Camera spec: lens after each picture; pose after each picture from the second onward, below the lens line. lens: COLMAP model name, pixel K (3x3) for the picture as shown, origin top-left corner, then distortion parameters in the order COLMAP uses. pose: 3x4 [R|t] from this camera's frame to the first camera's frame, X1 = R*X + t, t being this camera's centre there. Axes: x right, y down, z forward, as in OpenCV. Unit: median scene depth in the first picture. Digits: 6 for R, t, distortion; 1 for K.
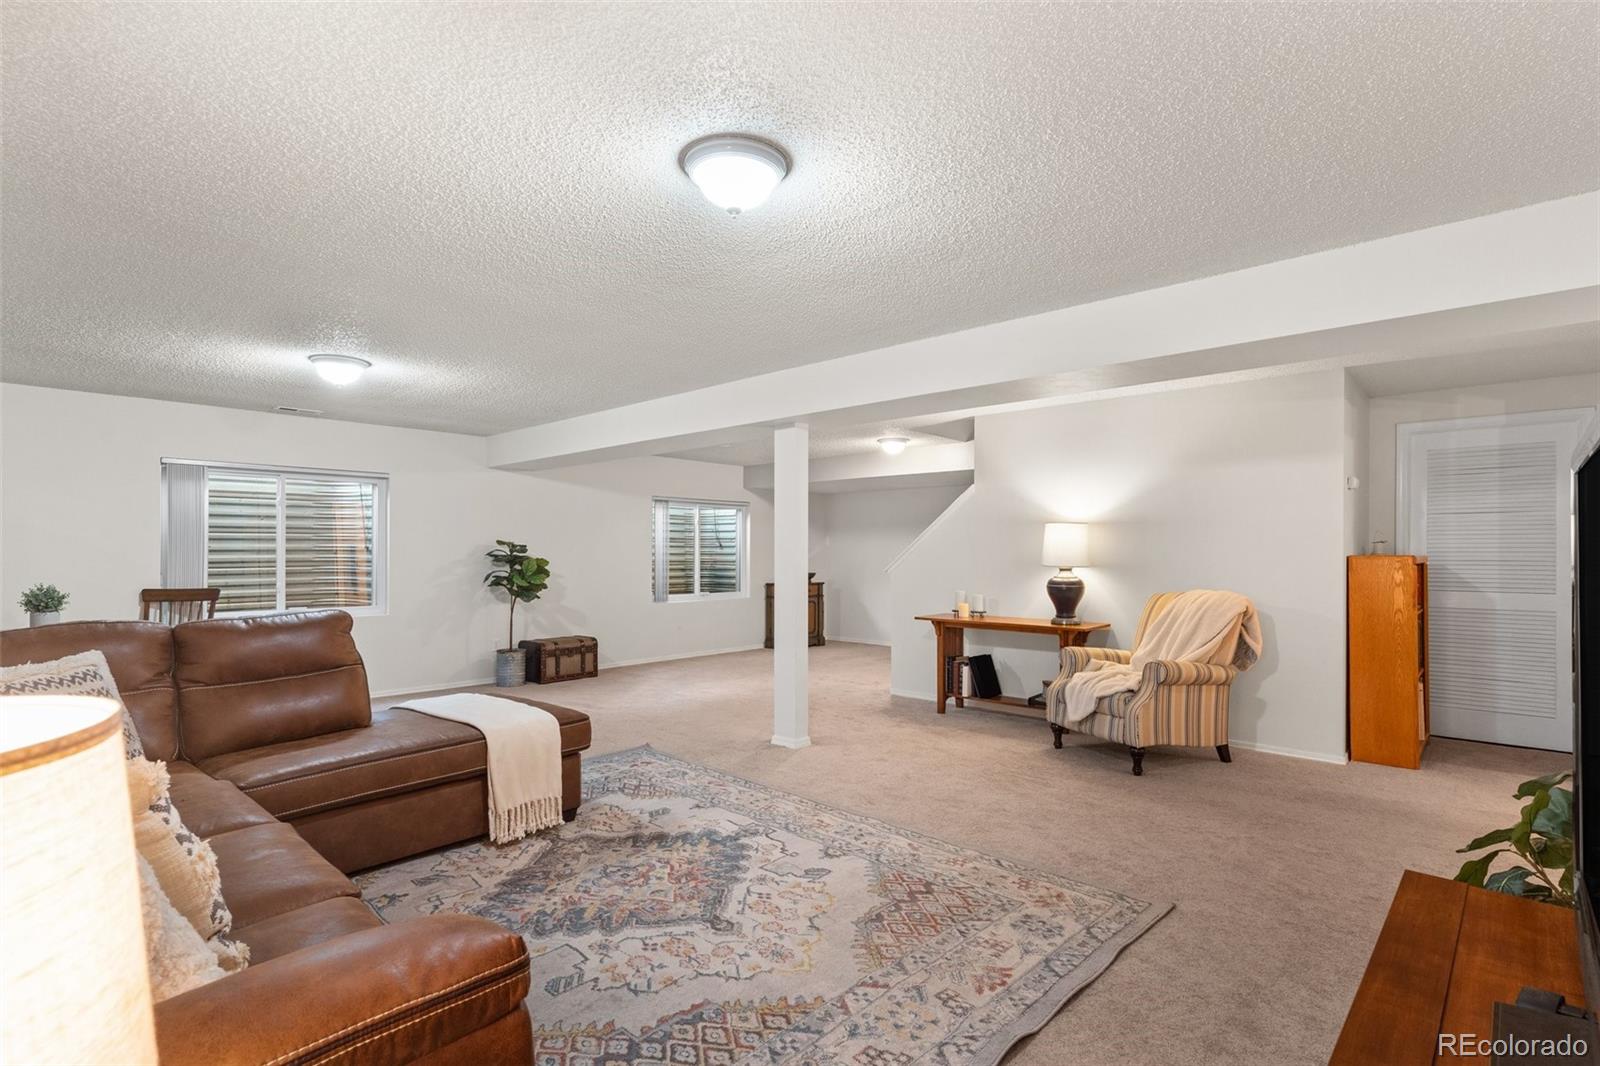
lens RADIAL K [[768.2, 0, 796.6], [0, 768.2, 541.6], [0, 0, 1]] dist [0.005113, -0.001394]
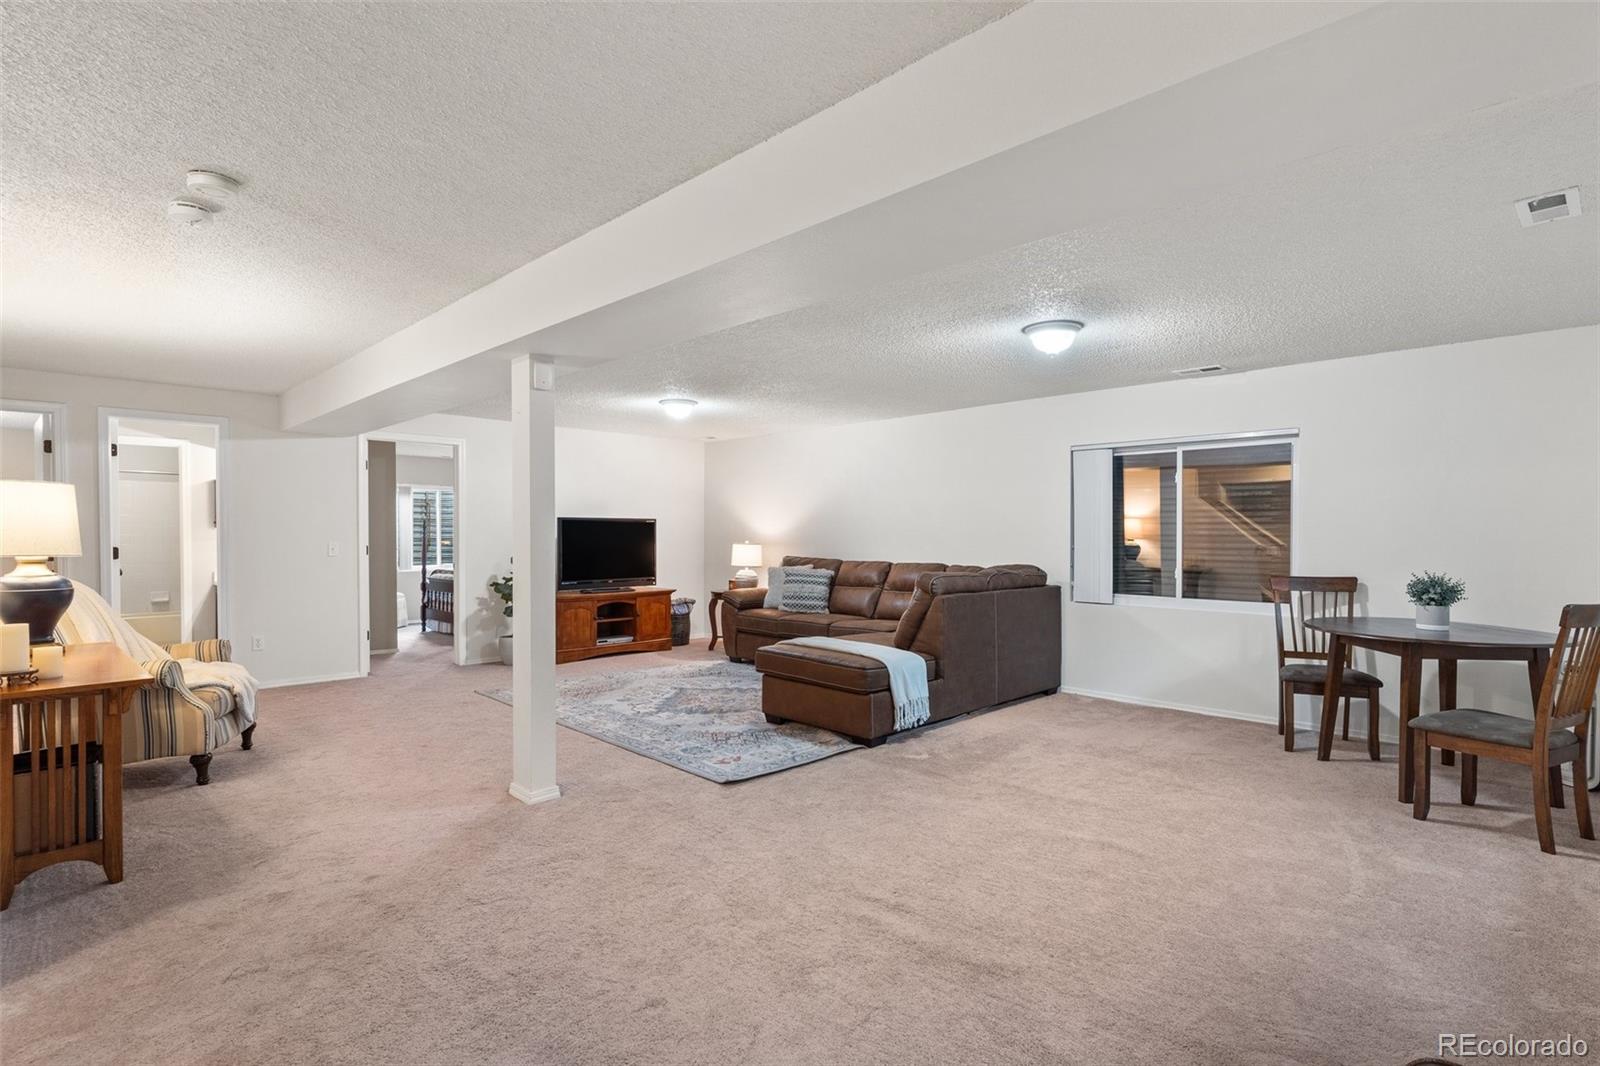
lens RADIAL K [[768.2, 0, 806.2], [0, 768.2, 538.9], [0, 0, 1]] dist [0.005113, -0.001394]
pose [[-0.999589, 0.000731, 0.028647, -0.327475], [0.000719, 1.000000, -0.000429, 0.019694], [-0.028647, -0.000408, -0.999589, 1.963167]]
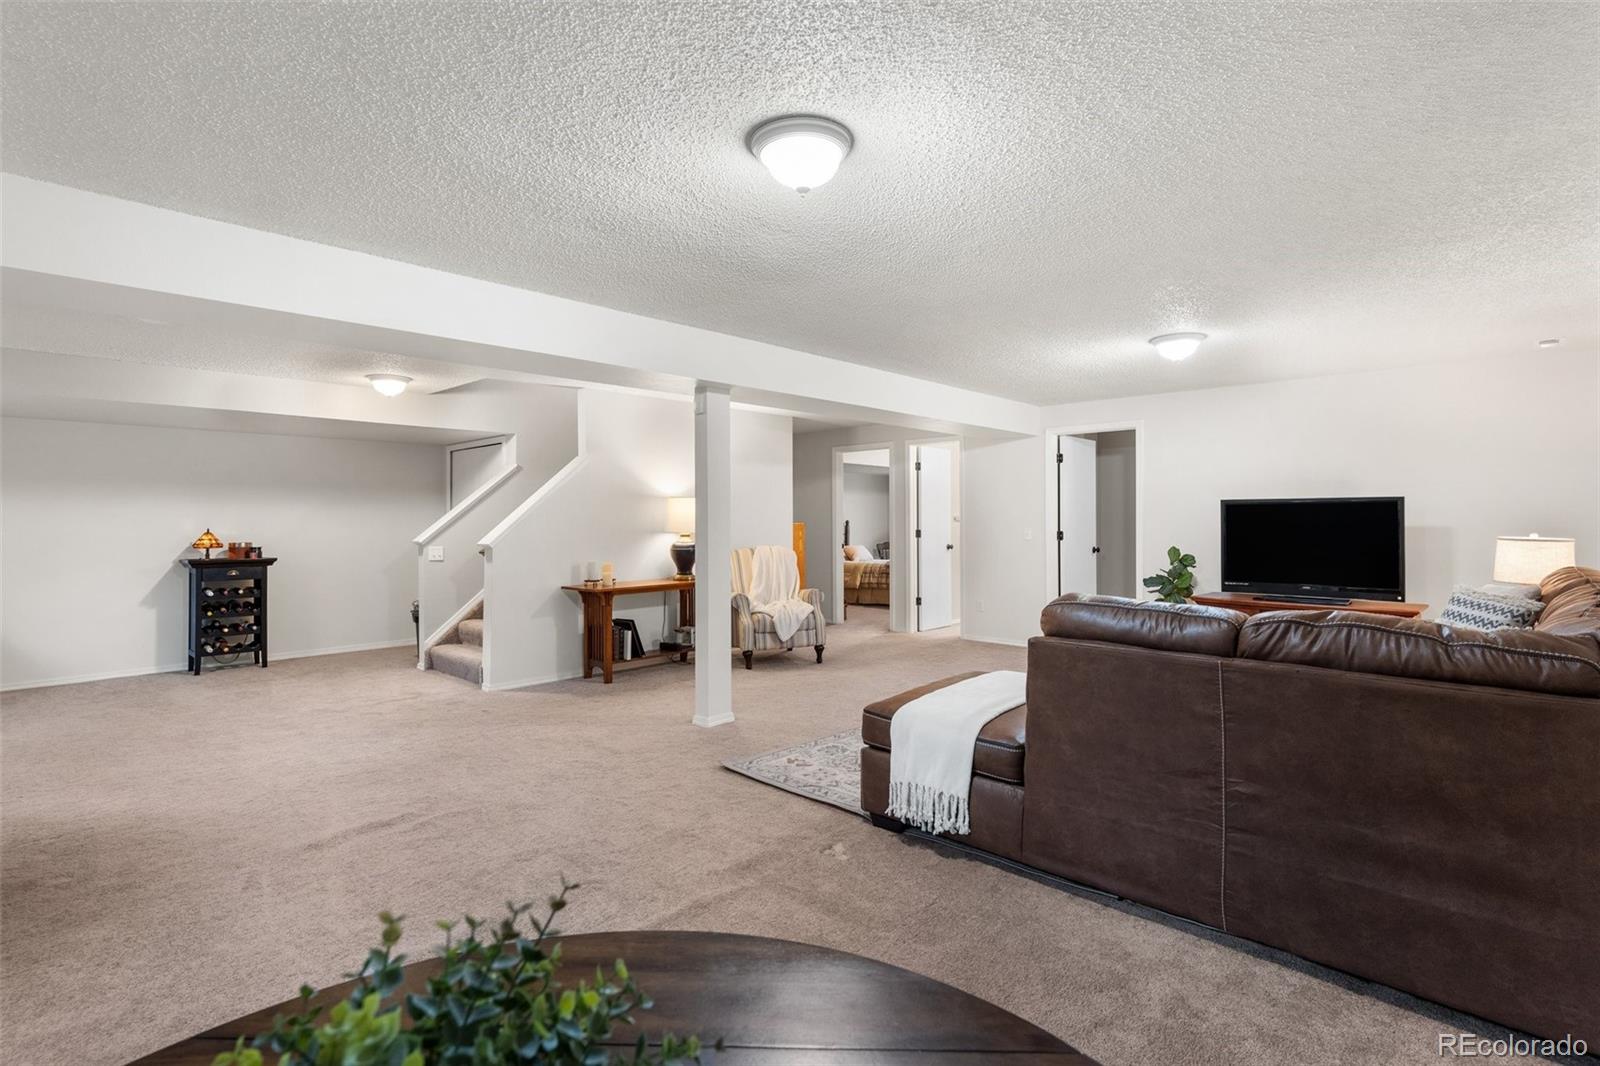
lens RADIAL K [[768.2, 0, 805.0], [0, 768.2, 527.6], [0, 0, 1]] dist [0.005113, -0.001394]
pose [[-0.015006, -0.012570, 0.999808, -1.105613], [-0.003013, 0.999917, 0.012526, 0.006238], [-0.999883, -0.002825, -0.015043, 1.018906]]
